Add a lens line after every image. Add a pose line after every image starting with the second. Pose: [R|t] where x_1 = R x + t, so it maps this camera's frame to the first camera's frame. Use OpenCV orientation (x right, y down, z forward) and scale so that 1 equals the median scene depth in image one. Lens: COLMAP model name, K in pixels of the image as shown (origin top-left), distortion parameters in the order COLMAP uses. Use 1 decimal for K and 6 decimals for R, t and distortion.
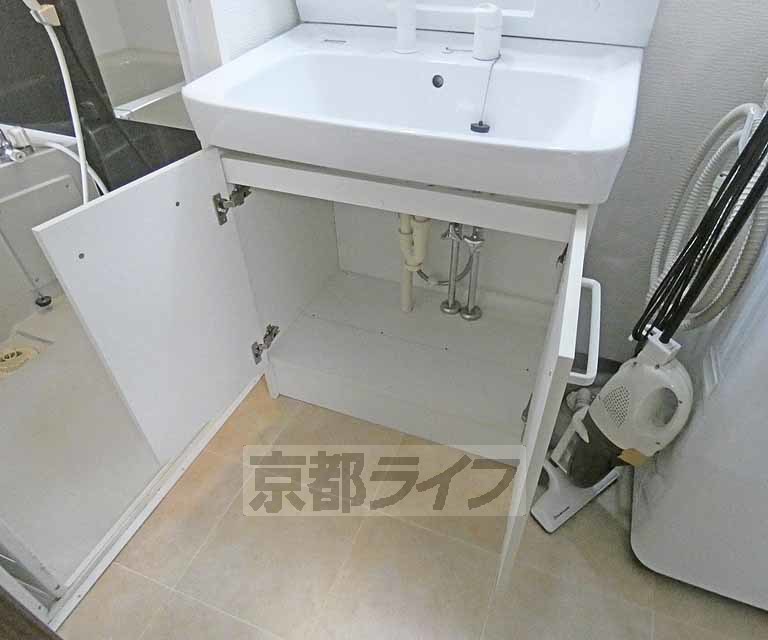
lens RADIAL K [[507.3, 0, 395.5], [0, 507.3, 321.1], [0, 0, 1]] dist [-0.001564, 0.003566]
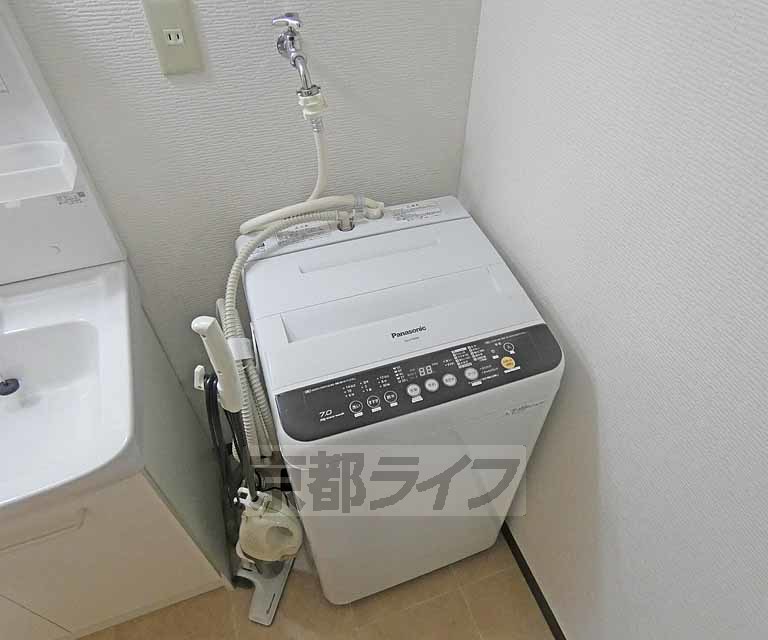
lens RADIAL K [[507.3, 0, 395.5], [0, 507.3, 321.1], [0, 0, 1]] dist [-0.001564, 0.003566]
pose [[0.751511, -0.471771, 0.461154, 0.242015], [0.415533, 0.881424, 0.224551, -0.284062], [-0.512409, 0.022872, 0.858437, -0.160504]]
